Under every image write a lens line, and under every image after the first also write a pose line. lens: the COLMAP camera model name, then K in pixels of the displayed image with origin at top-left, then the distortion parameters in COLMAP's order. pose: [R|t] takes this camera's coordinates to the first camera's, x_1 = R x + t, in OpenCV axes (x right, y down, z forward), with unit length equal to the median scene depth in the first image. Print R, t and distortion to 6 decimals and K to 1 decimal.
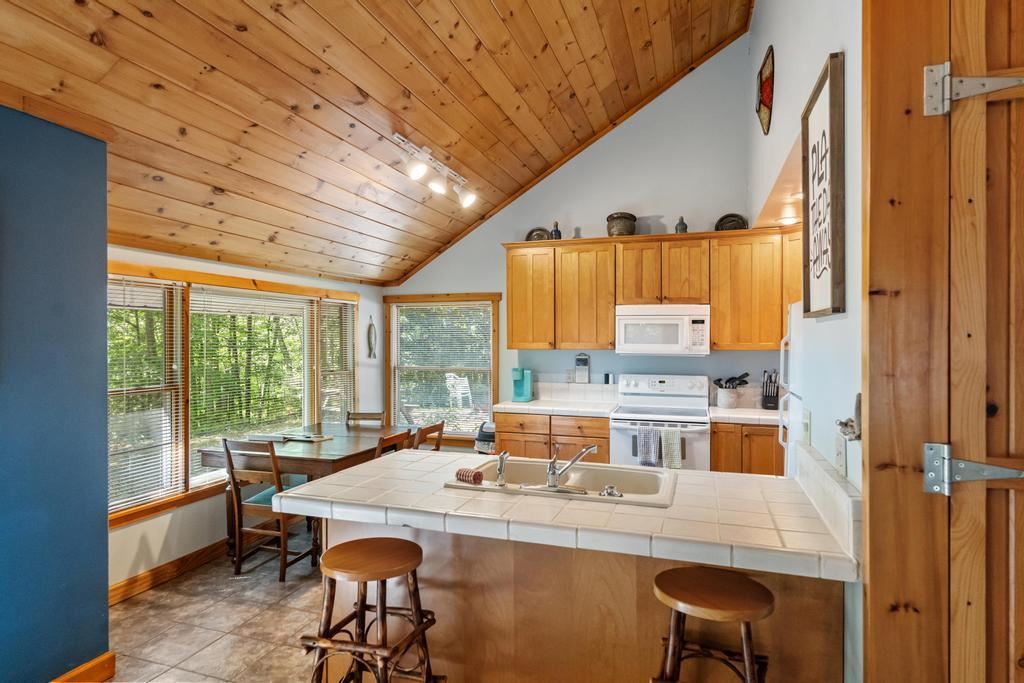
lens RADIAL K [[572.0, 0, 508.2], [0, 572.0, 340.9], [0, 0, 1]] dist [-0.001468, 0.000287]
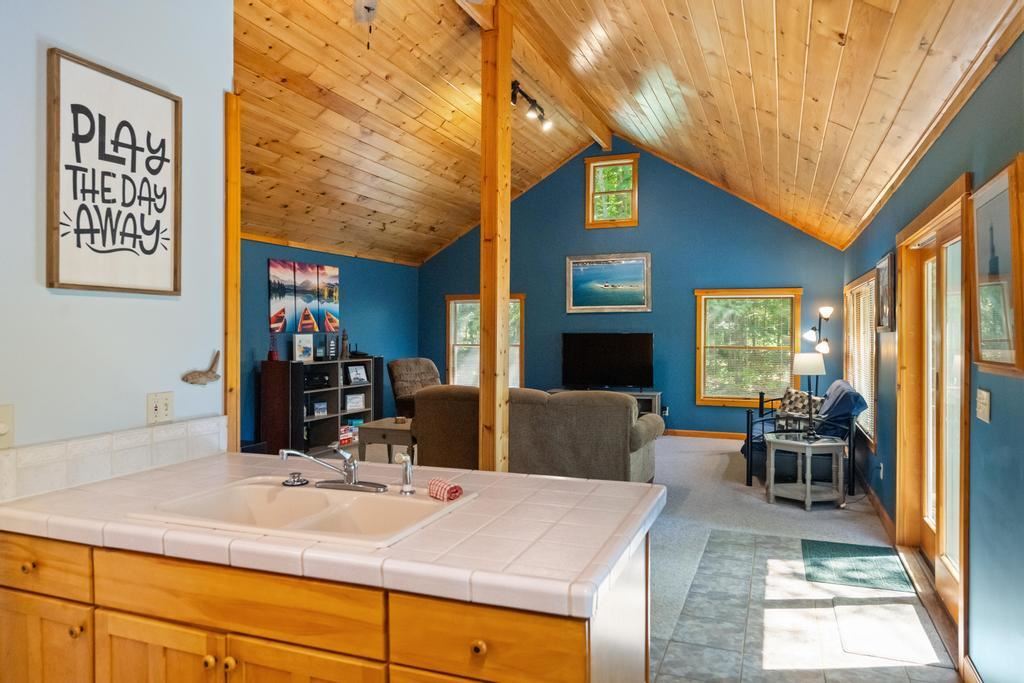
lens RADIAL K [[684.7, 0, 510.0], [0, 684.7, 327.8], [0, 0, 1]] dist [0.010782, 0.000454]
pose [[-0.998846, -0.001893, 0.047994, -0.098372], [-0.001954, 0.999997, -0.001214, 0.009125], [-0.047992, -0.001307, -0.998847, 0.945161]]
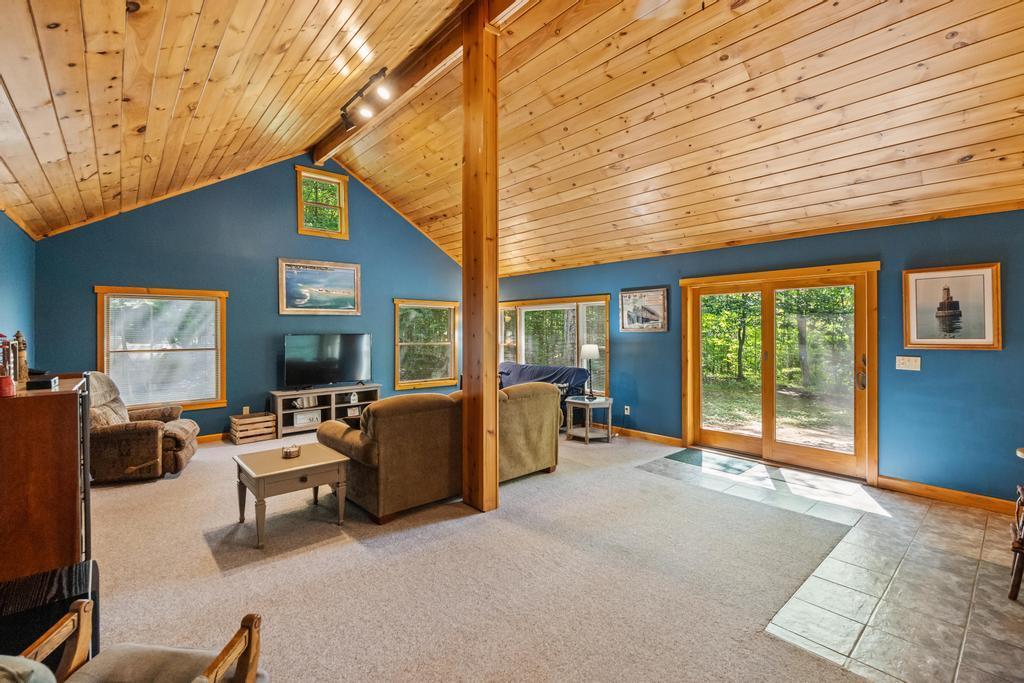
lens RADIAL K [[451.5, 0, 510.6], [0, 451.5, 327.8], [0, 0, 1]] dist [-0.004643, 0.000100]
pose [[-0.503529, -0.003275, -0.863972, 0.682855], [0.000053, 0.999993, -0.003821, 0.007771], [0.863978, -0.001970, -0.503525, 0.124717]]
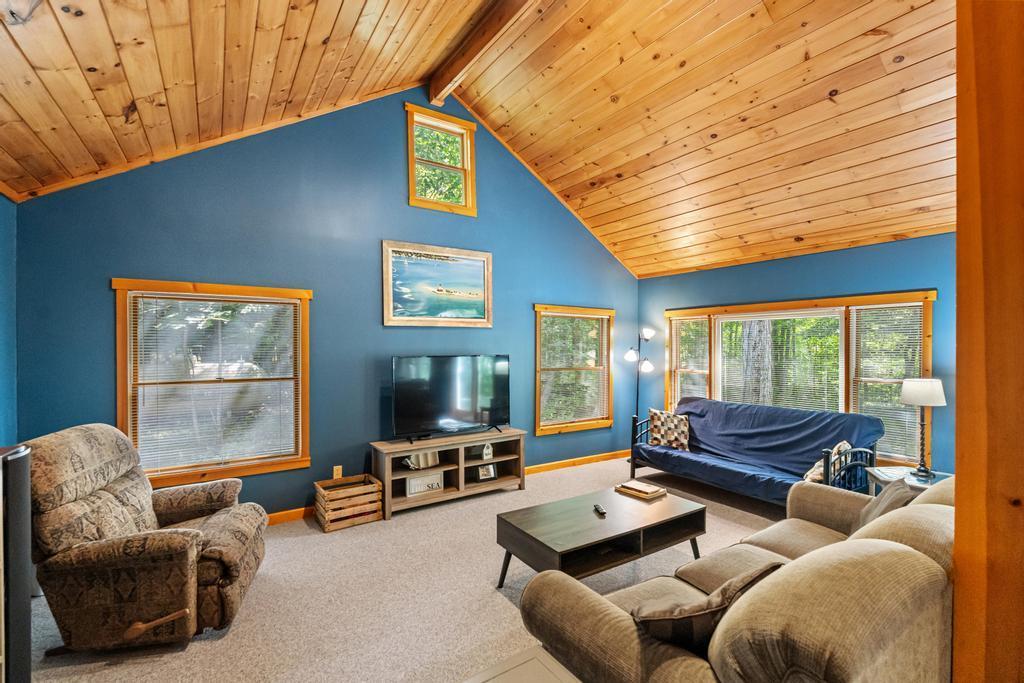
lens RADIAL K [[451.5, 0, 512.5], [0, 451.5, 349.5], [0, 0, 1]] dist [-0.004643, 0.000100]
pose [[-0.612840, 0.003185, -0.790201, 0.403637], [-0.004302, 0.999964, 0.007367, 0.001307], [0.790195, 0.007914, -0.612804, -0.428123]]
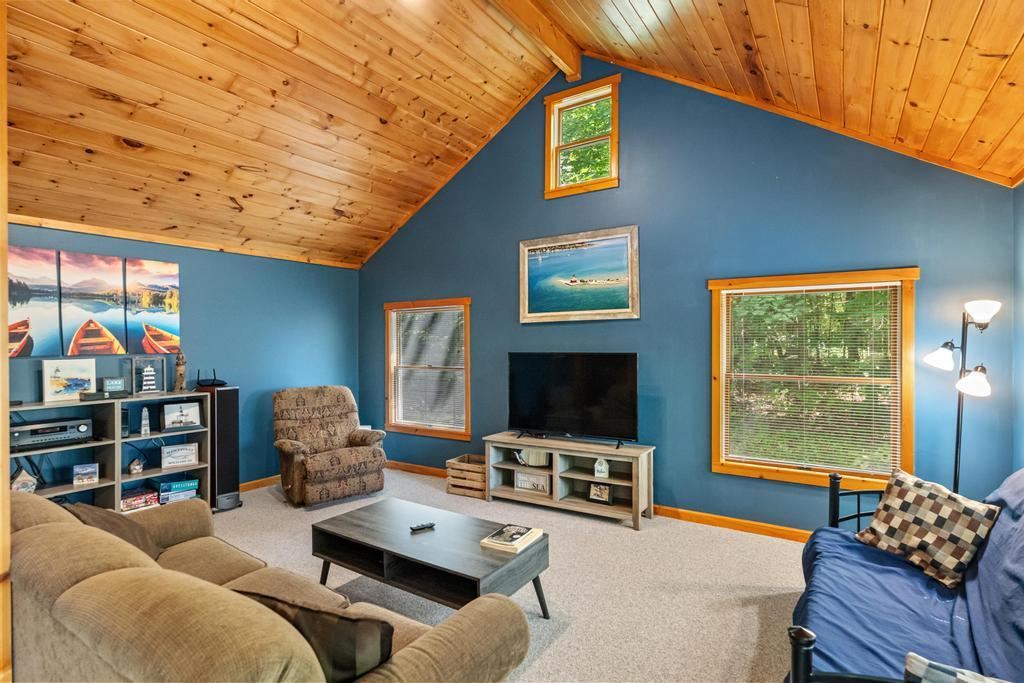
lens RADIAL K [[505.7, 0, 509.9], [0, 505.7, 343.8], [0, 0, 1]] dist [-0.002140, 0.000453]
pose [[-0.968053, 0.004729, 0.250700, -0.426783], [0.006709, 0.999953, 0.007040, -0.002921], [-0.250655, 0.008497, -0.968039, -0.137135]]
